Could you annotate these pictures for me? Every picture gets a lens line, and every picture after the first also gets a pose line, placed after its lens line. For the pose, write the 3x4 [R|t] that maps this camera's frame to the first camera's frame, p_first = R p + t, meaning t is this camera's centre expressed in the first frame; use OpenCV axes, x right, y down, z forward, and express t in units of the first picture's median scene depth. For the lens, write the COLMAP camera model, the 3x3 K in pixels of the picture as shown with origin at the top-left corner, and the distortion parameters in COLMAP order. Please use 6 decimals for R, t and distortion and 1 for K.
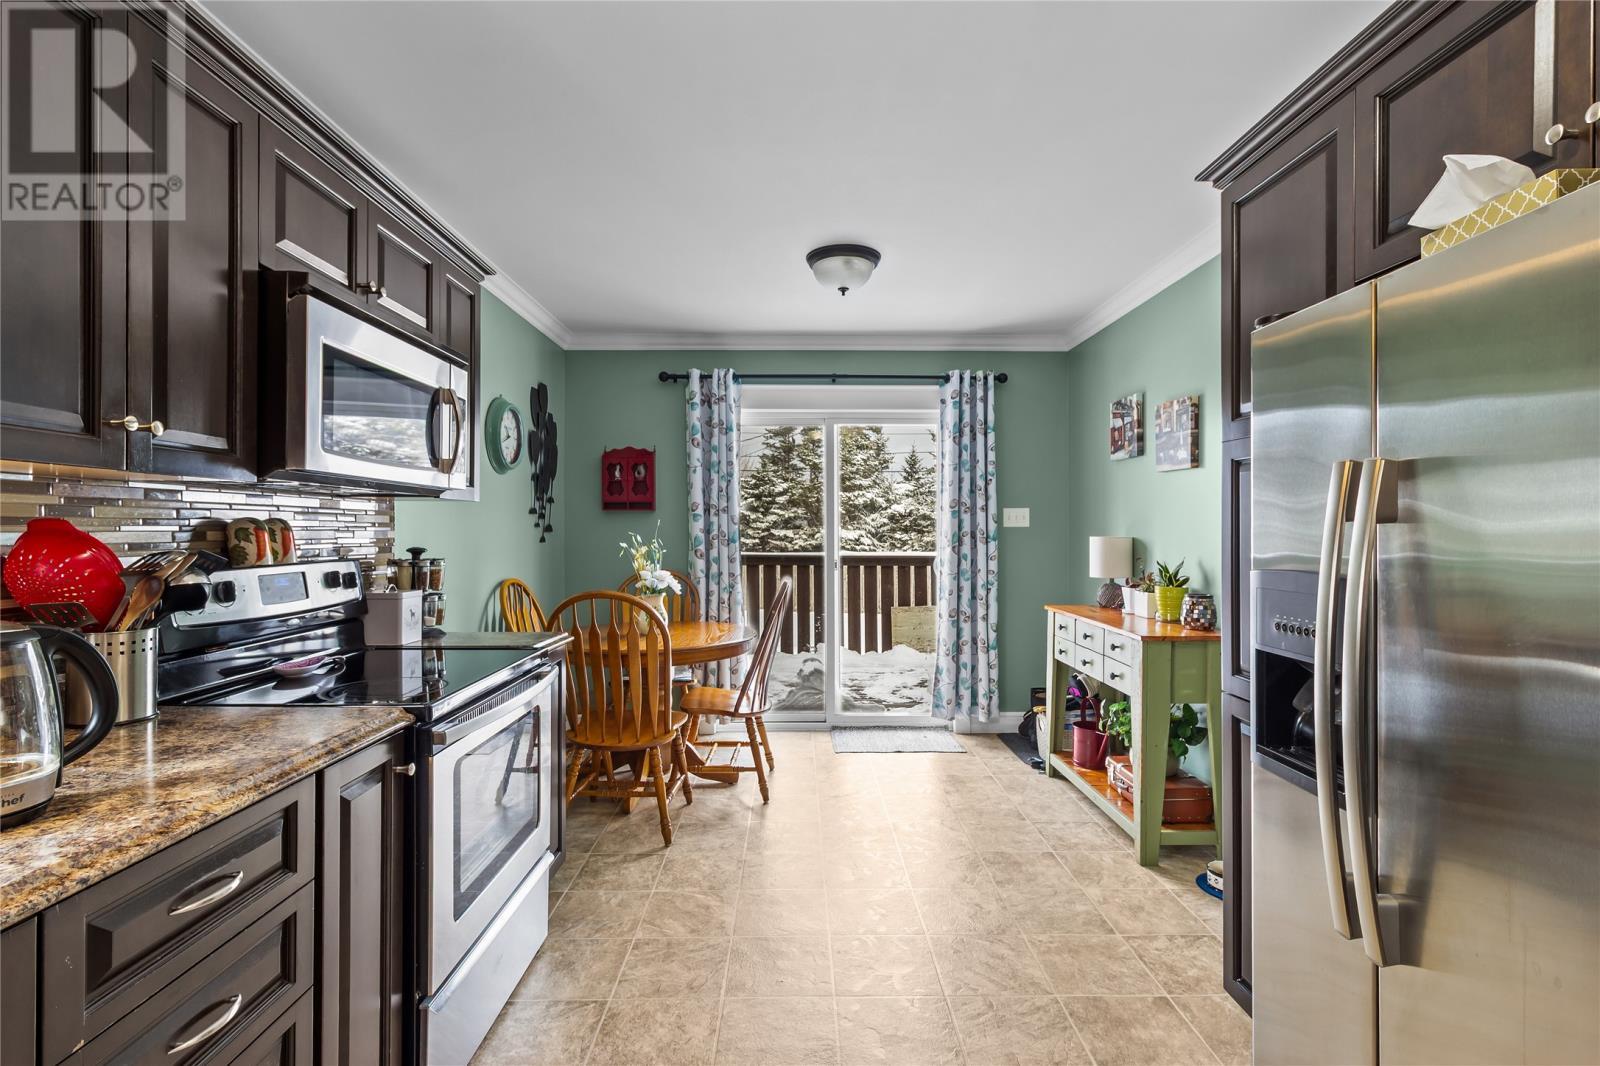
lens RADIAL K [[753.6, 0, 806.7], [0, 753.6, 529.2], [0, 0, 1]] dist [0.005507, 0.001415]
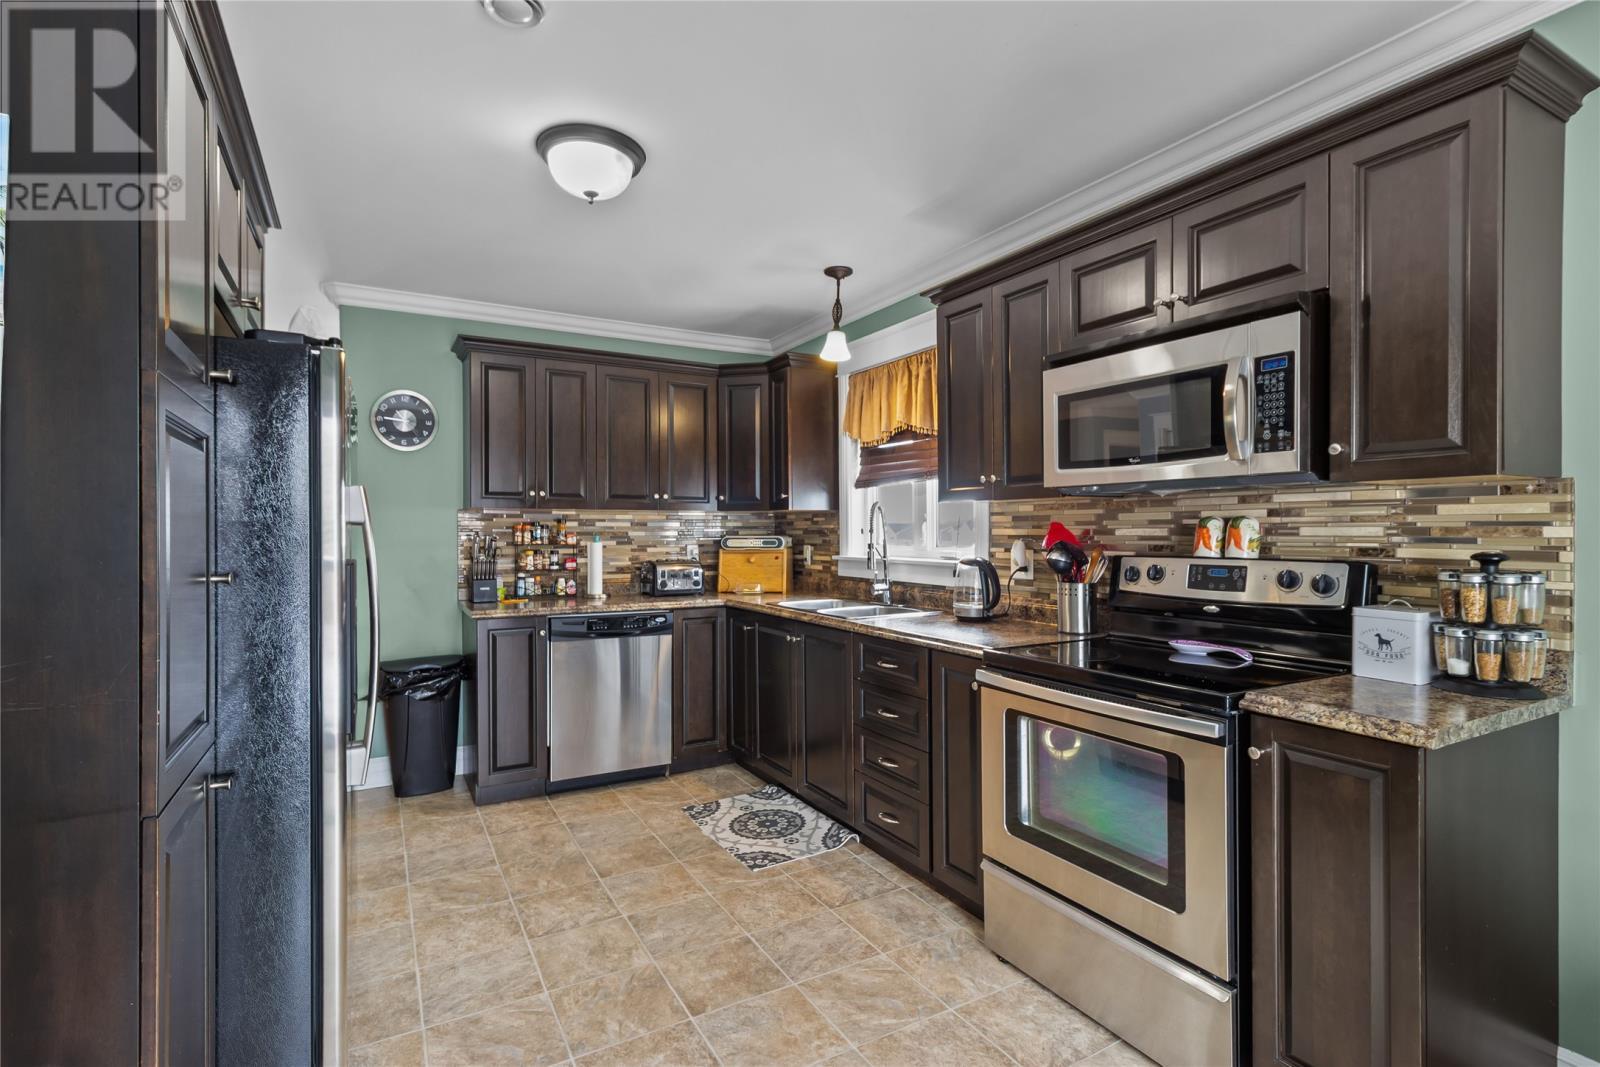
lens RADIAL K [[753.6, 0, 803.1], [0, 753.6, 533.5], [0, 0, 1]] dist [0.005507, 0.001415]
pose [[-0.875358, 0.004370, -0.483456, 0.169369], [0.003508, 0.999990, 0.002687, 0.002473], [0.483463, 0.000656, -0.875364, 0.728252]]
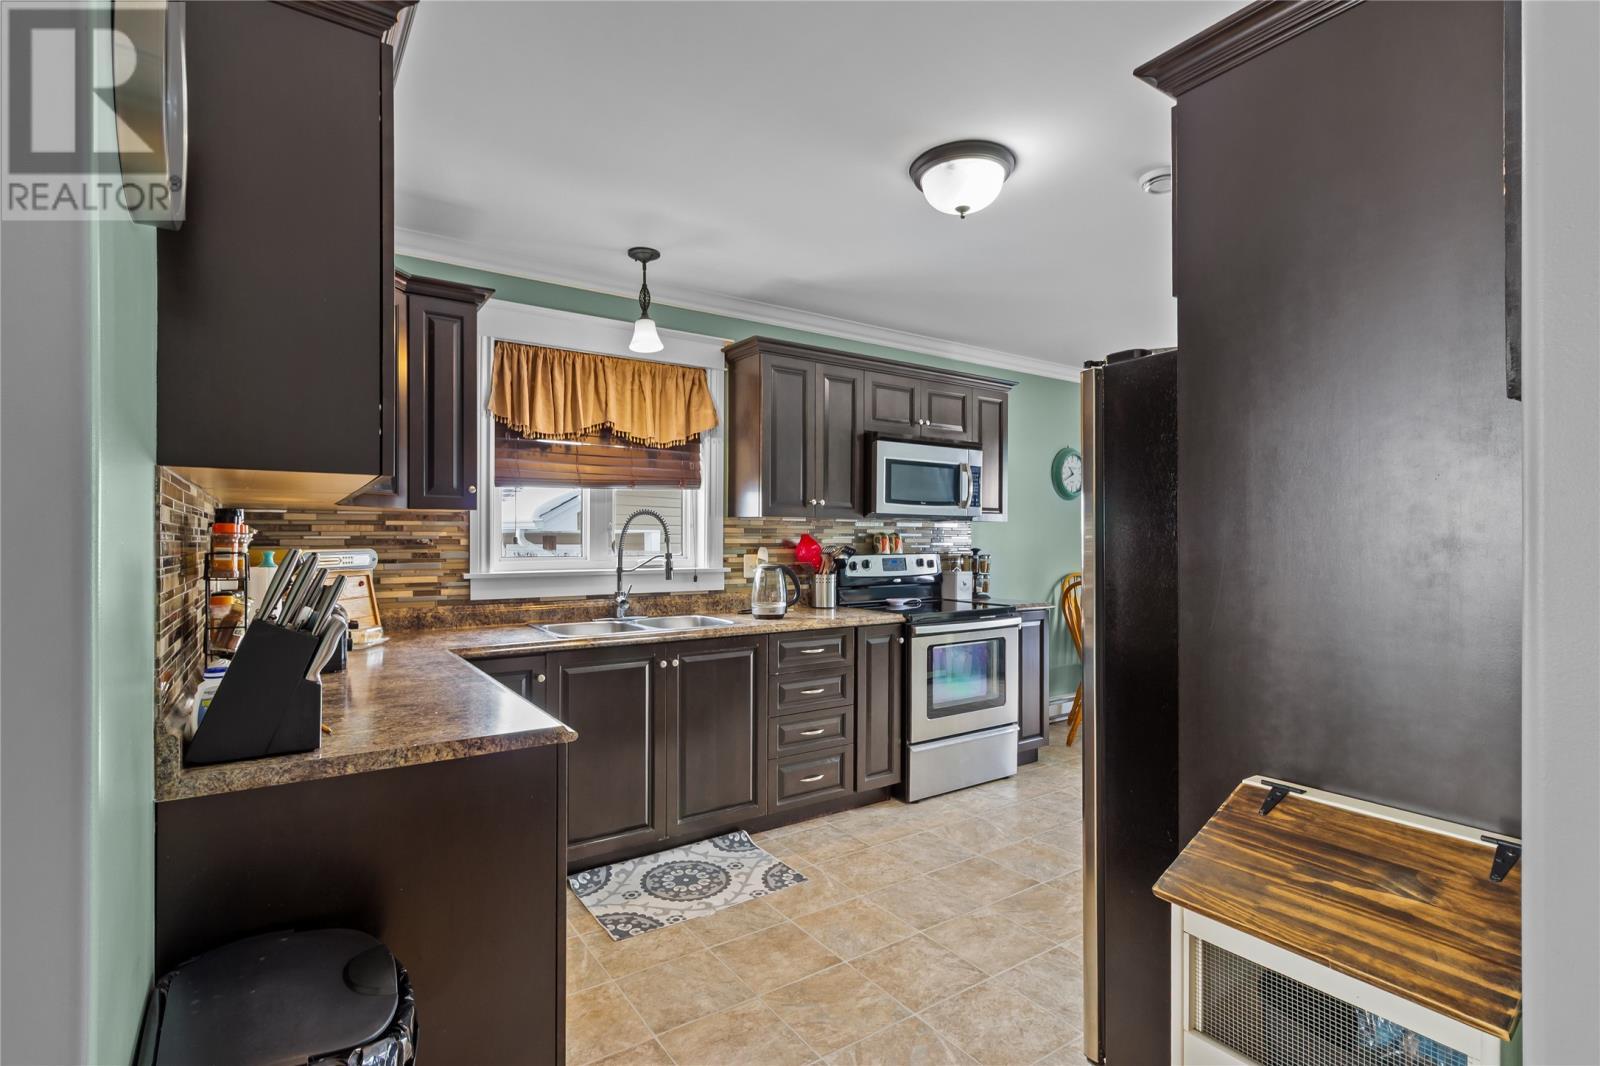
lens RADIAL K [[753.6, 0, 800.1], [0, 753.6, 531.5], [0, 0, 1]] dist [0.005507, 0.001415]
pose [[0.547197, -0.007055, -0.836974, 0.425187], [0.000746, 0.999968, -0.007941, -0.000298], [0.837004, 0.003720, 0.547184, -0.181957]]
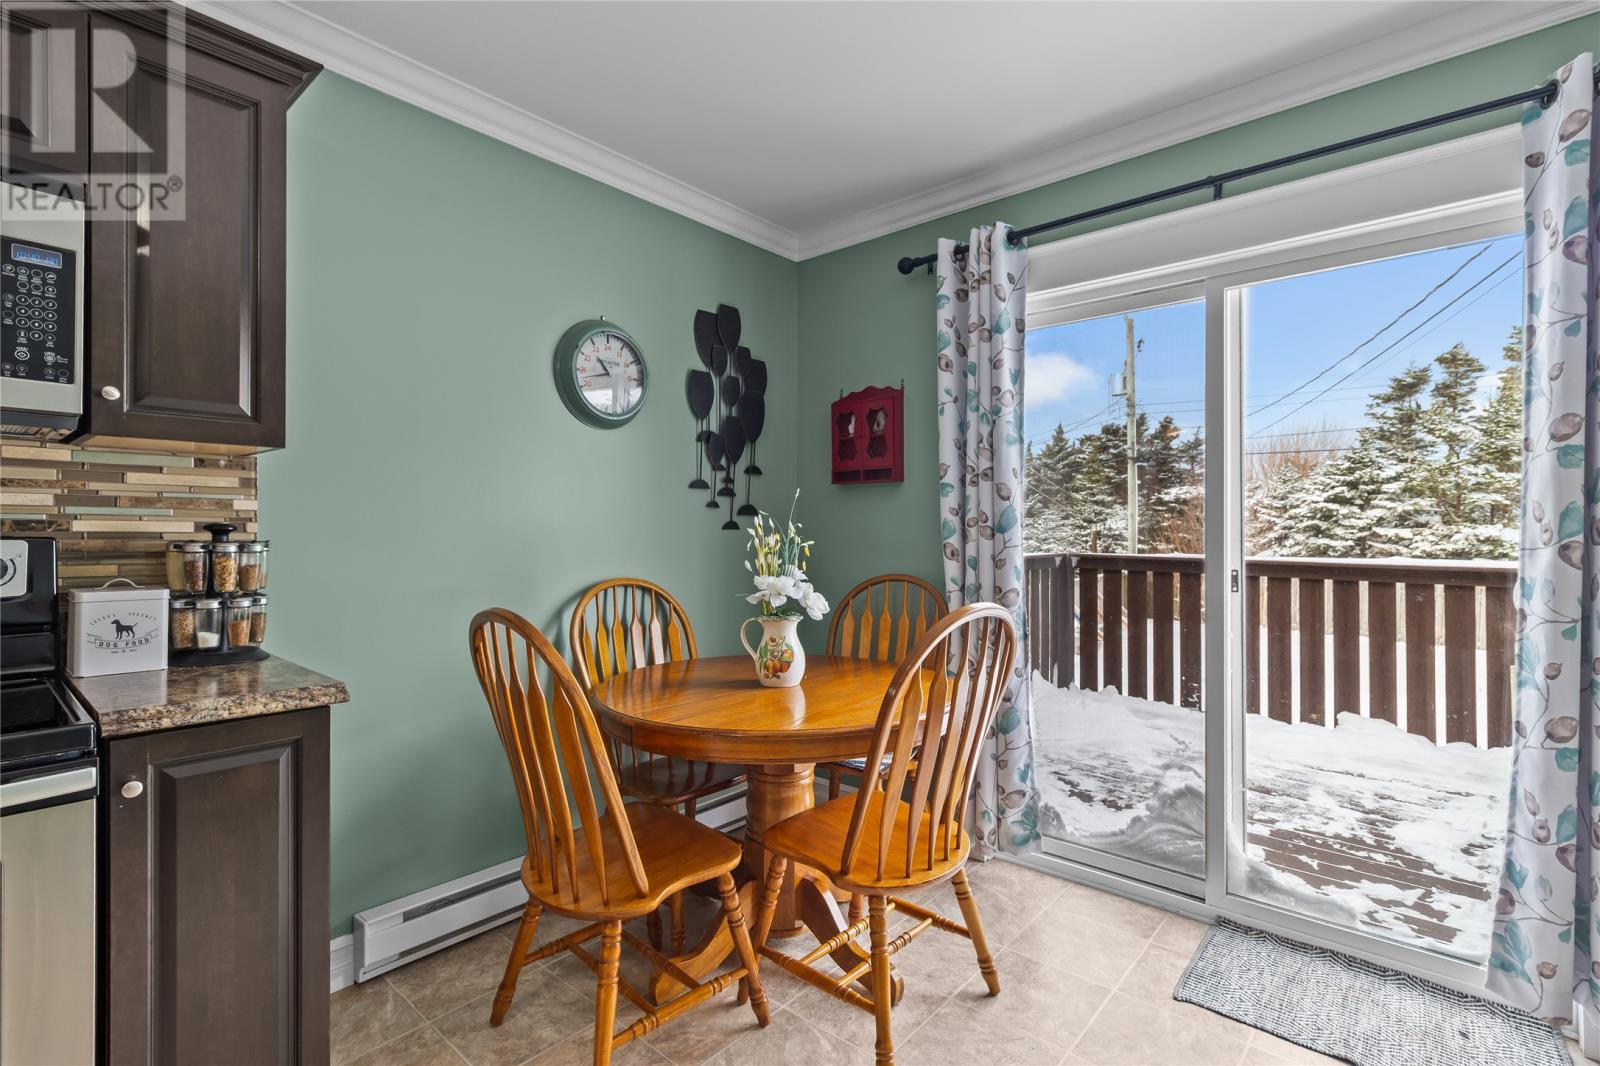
lens RADIAL K [[753.6, 0, 801.0], [0, 753.6, 527.4], [0, 0, 1]] dist [0.005507, 0.001415]
pose [[0.748512, 0.000306, -0.663121, 0.161366], [-0.002278, 0.999995, -0.002110, 0.015962], [0.663117, 0.003090, 0.748509, 0.481440]]
